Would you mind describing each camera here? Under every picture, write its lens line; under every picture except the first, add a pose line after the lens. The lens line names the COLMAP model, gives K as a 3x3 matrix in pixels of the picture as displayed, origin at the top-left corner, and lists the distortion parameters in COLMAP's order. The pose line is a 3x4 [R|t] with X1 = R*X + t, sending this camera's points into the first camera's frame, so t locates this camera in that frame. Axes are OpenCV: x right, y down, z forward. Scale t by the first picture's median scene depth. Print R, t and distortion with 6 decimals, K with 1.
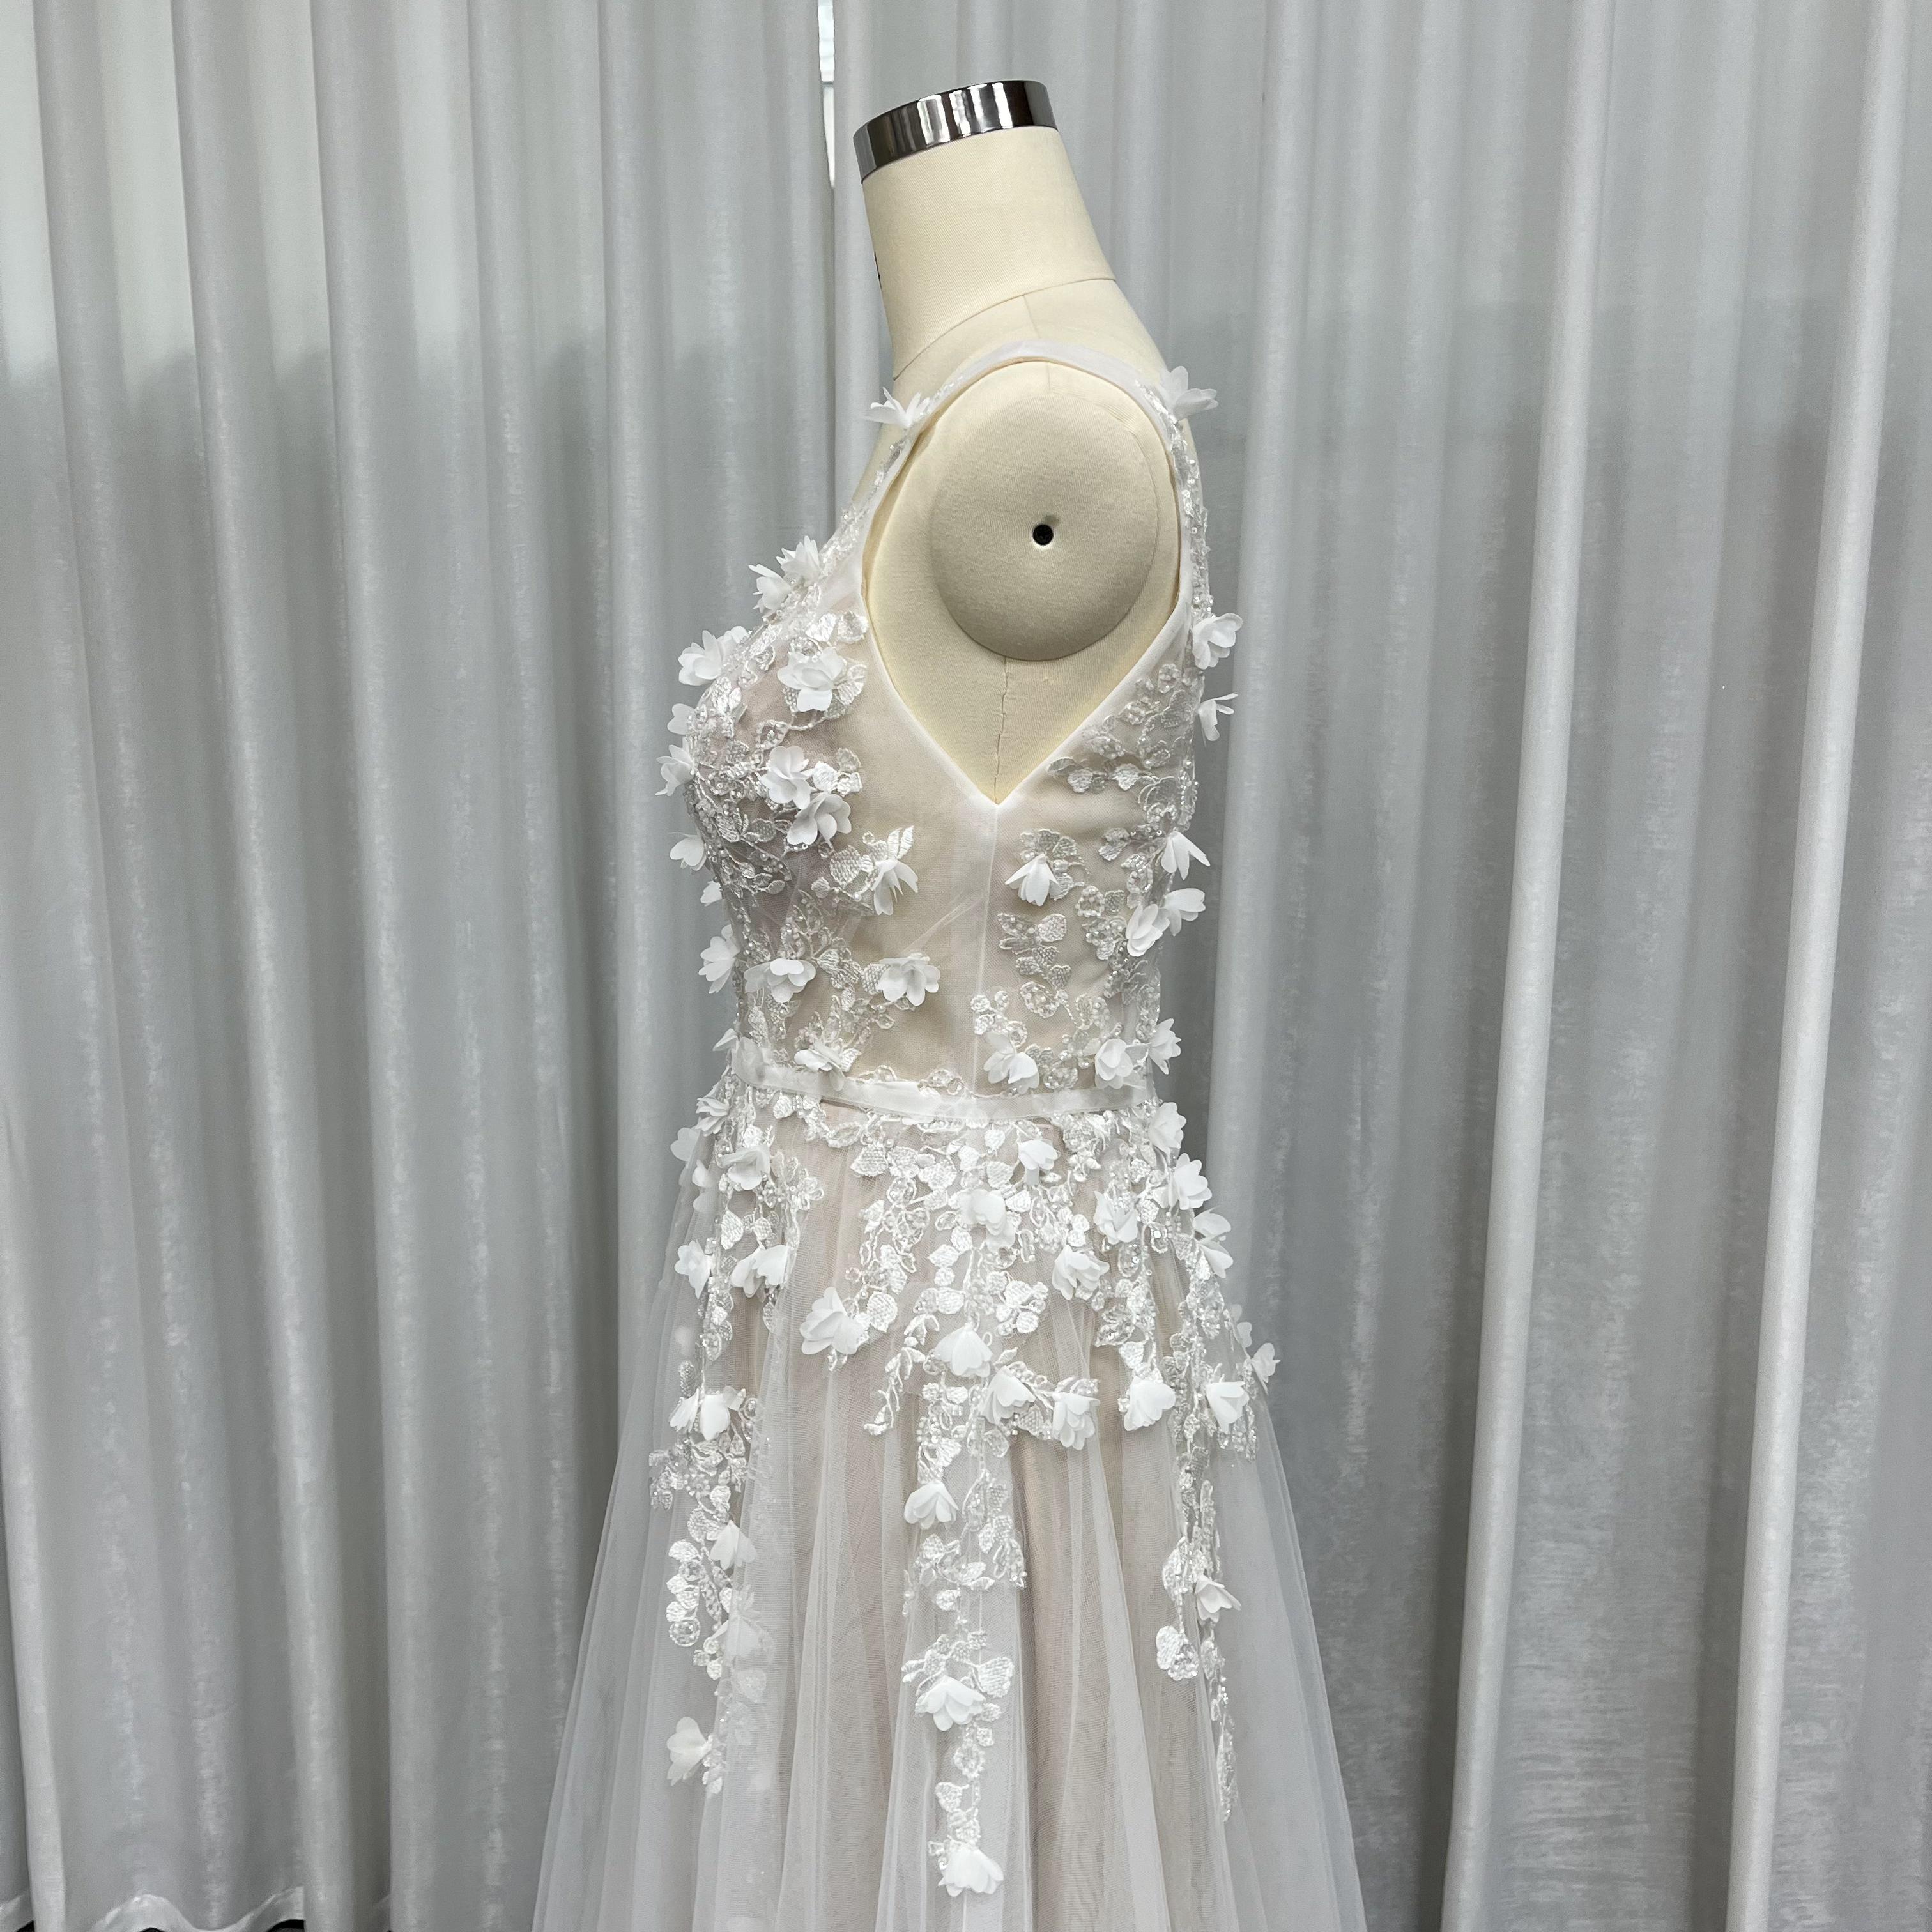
lens RADIAL K [[1968.9, 0, 973.8], [0, 1968.9, 957.9], [0, 0, 1]] dist [0.026816, 0.000000]
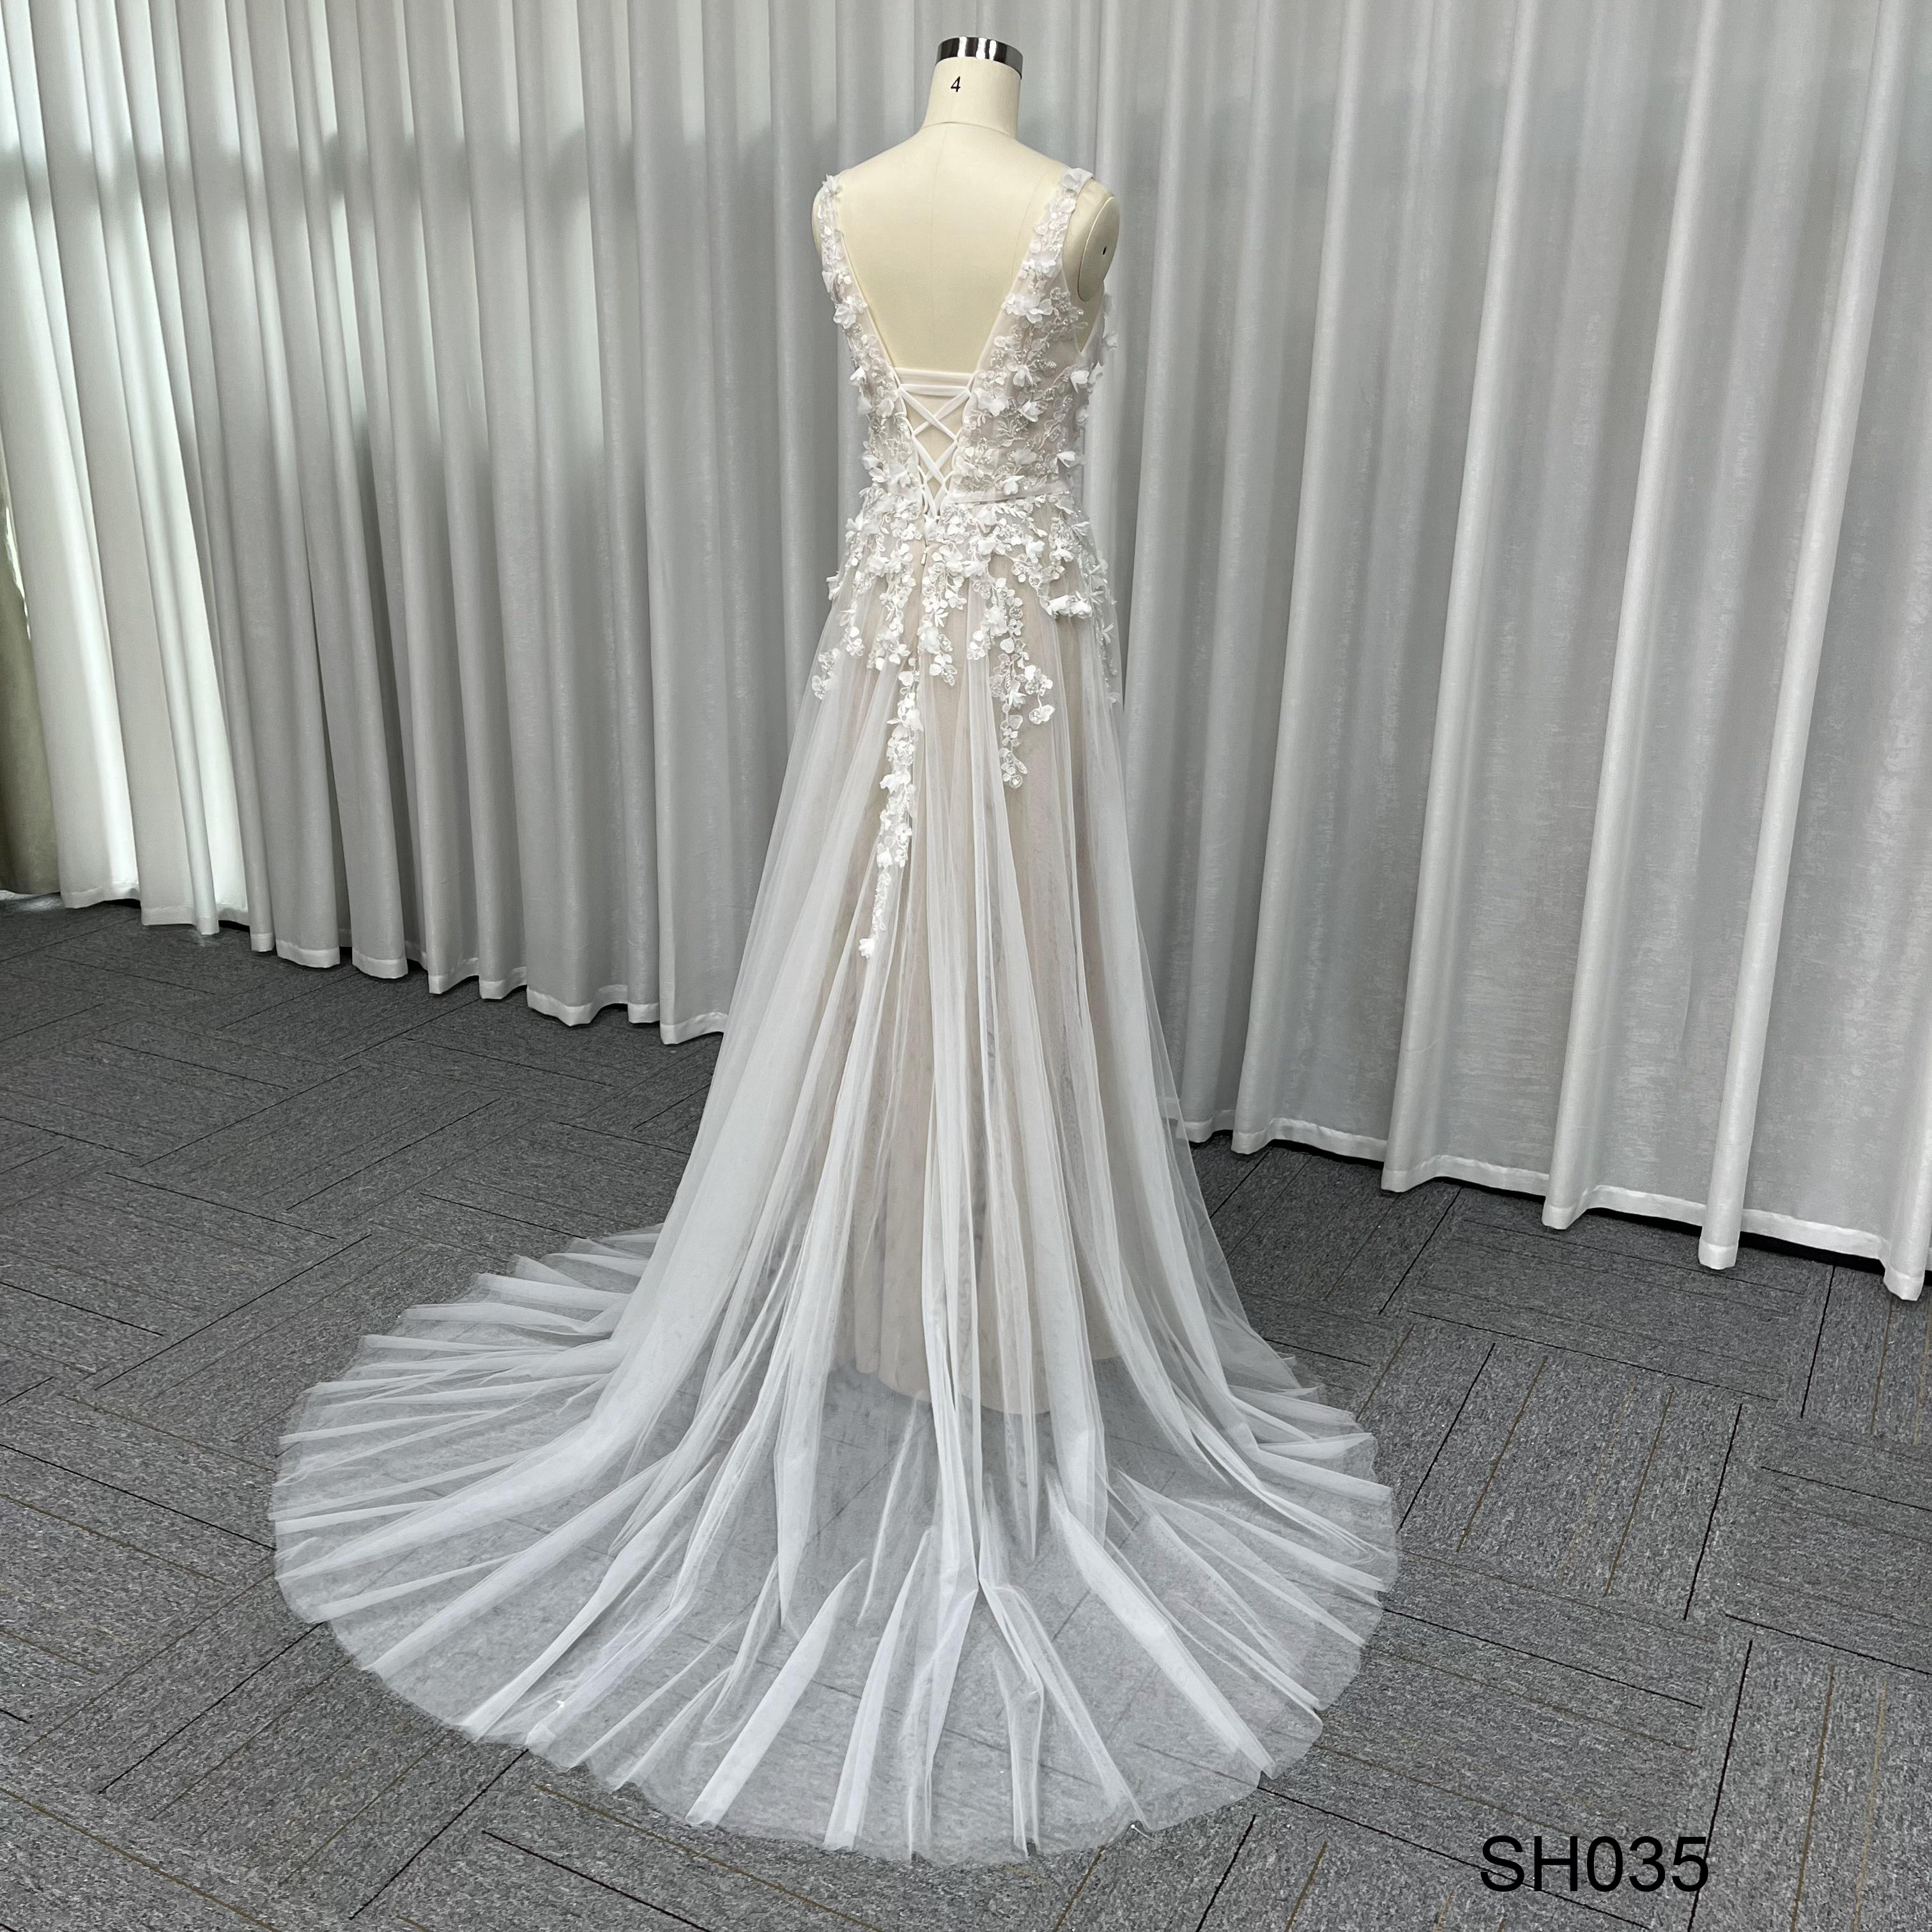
lens RADIAL K [[1968.9, 0, 980.7], [0, 1968.9, 963.0], [0, 0, 1]] dist [0.026816, 0.000000]
pose [[0.929900, 0.133730, -0.342640, 0.524723], [-0.080135, 0.982845, 0.166116, 0.134015], [0.358977, -0.127014, 0.924664, -0.721586]]
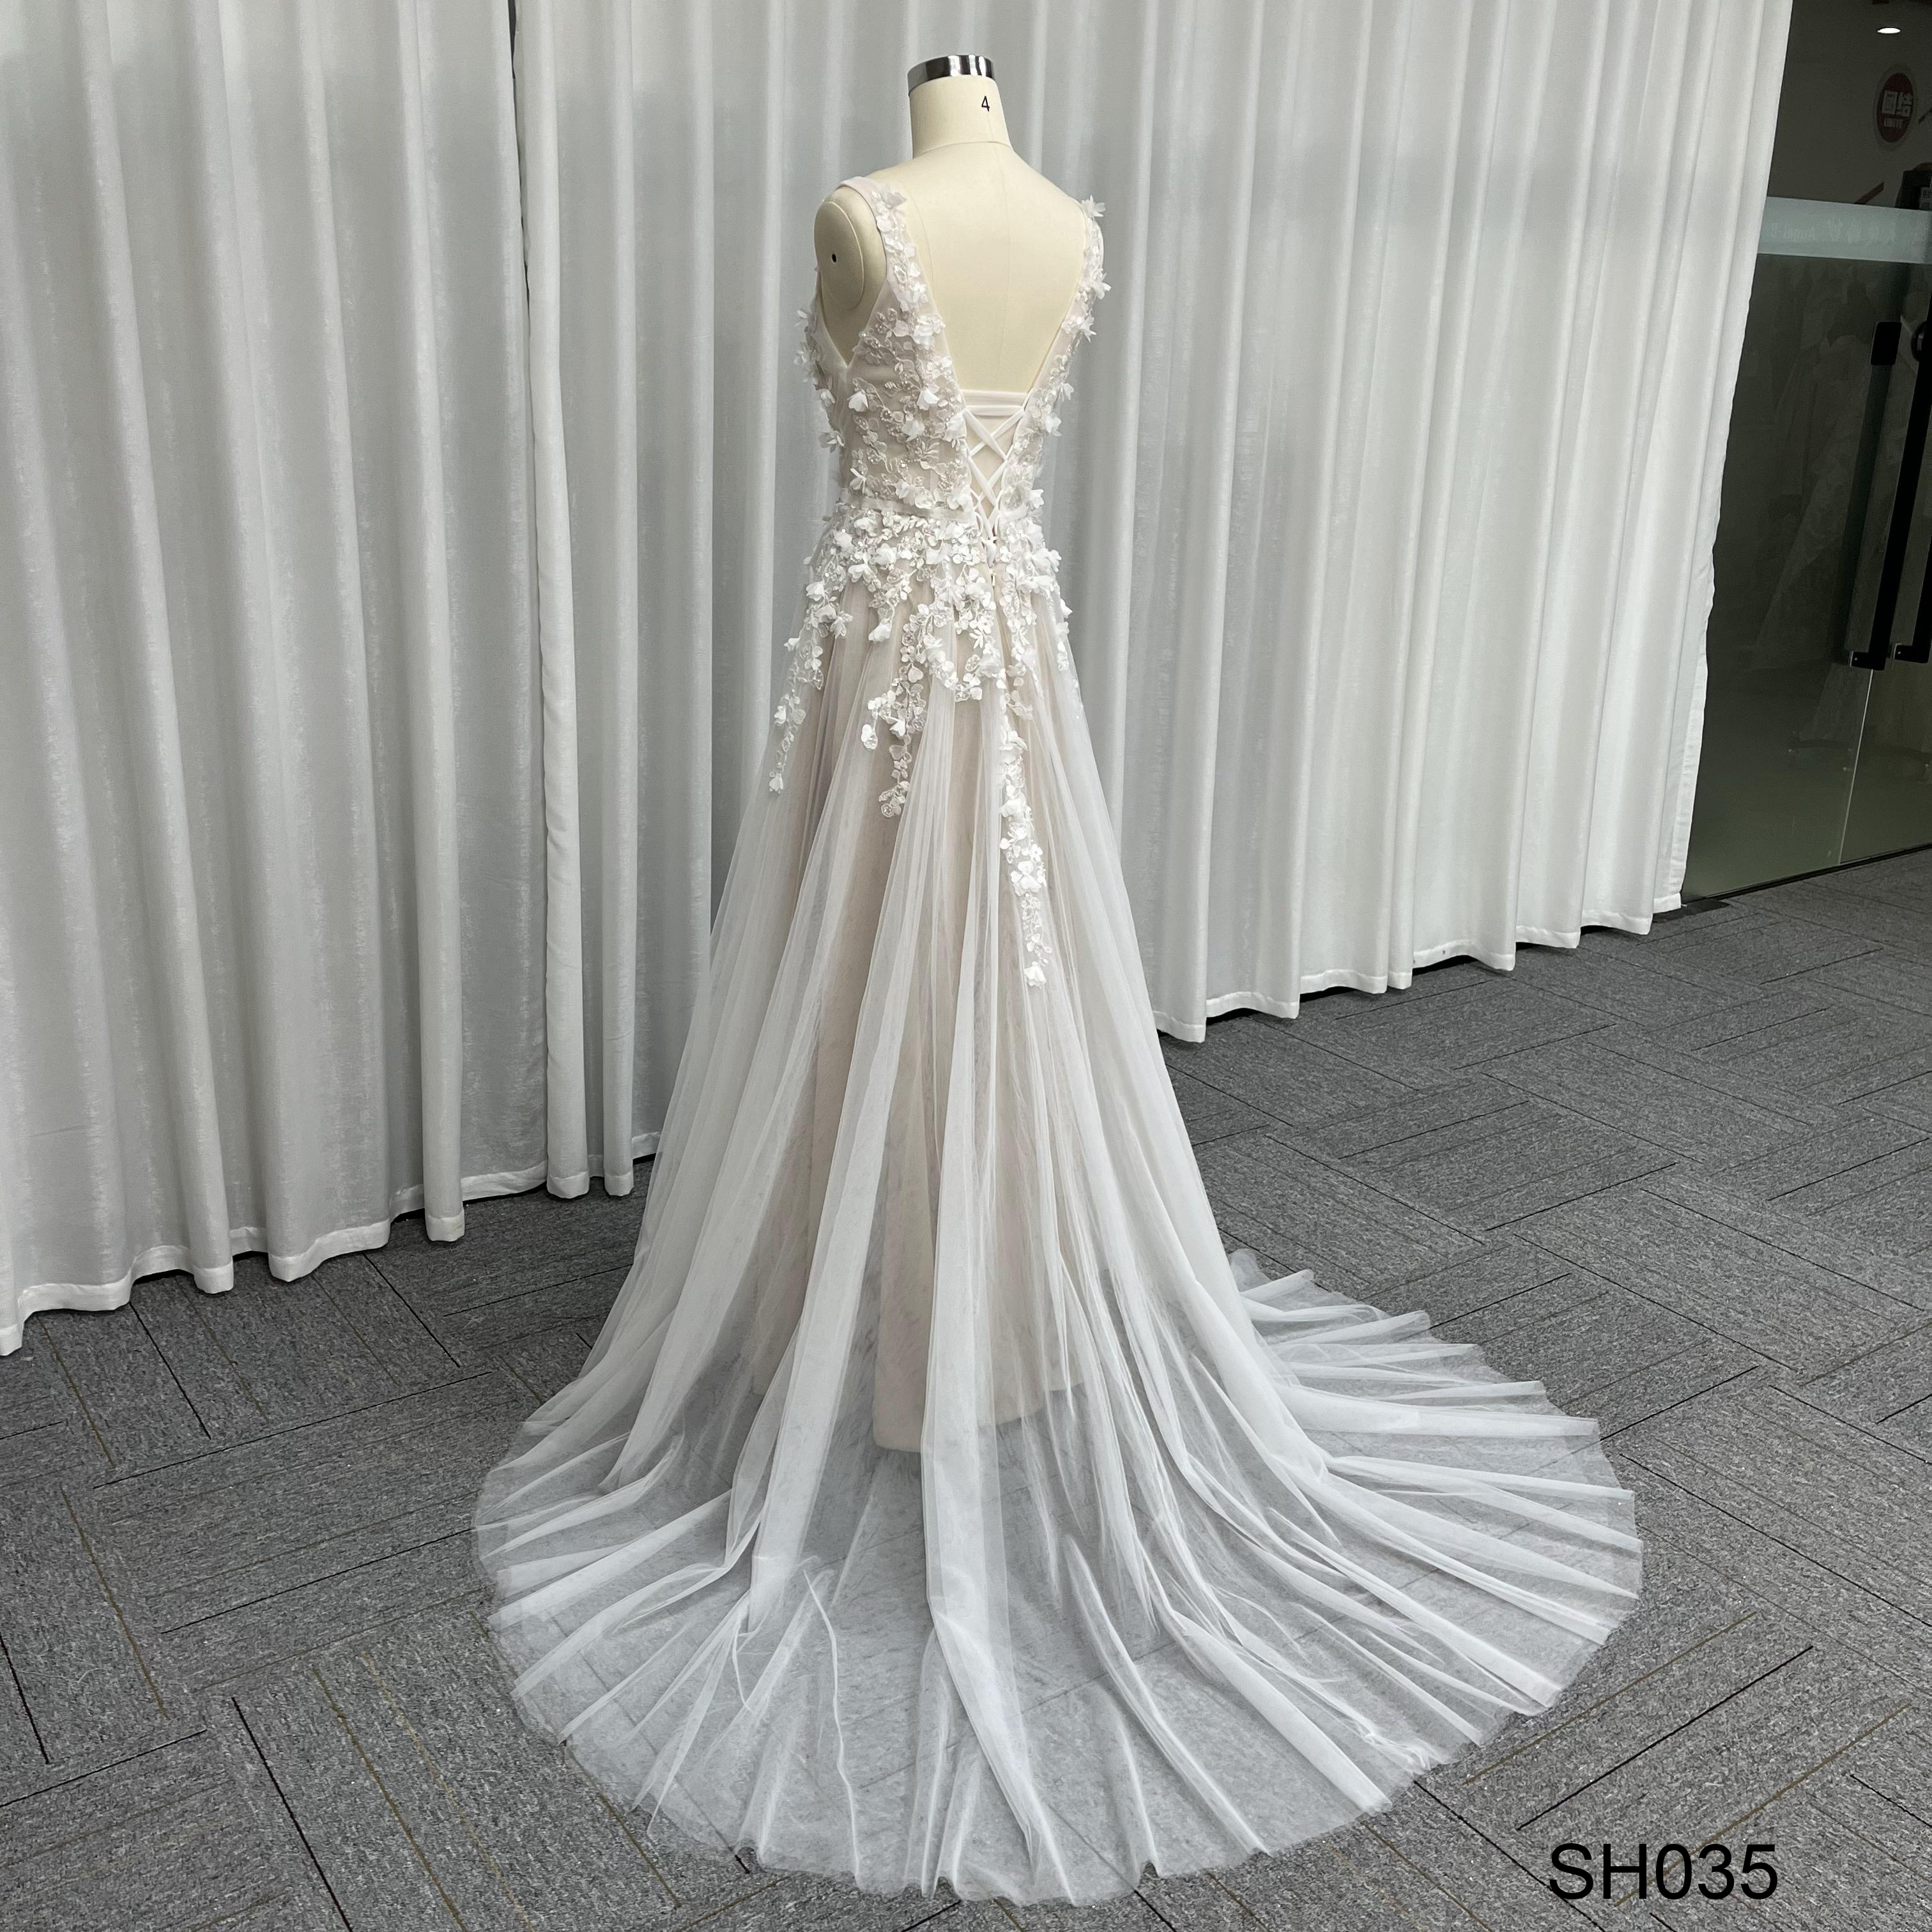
lens RADIAL K [[1968.9, 0, 967.8], [0, 1968.9, 956.5], [0, 0, 1]] dist [0.026816, 0.000000]
pose [[0.748256, -0.183590, 0.637501, -0.936468], [0.087535, 0.979866, 0.179443, 0.097200], [-0.657609, -0.078466, 0.749262, -0.457482]]
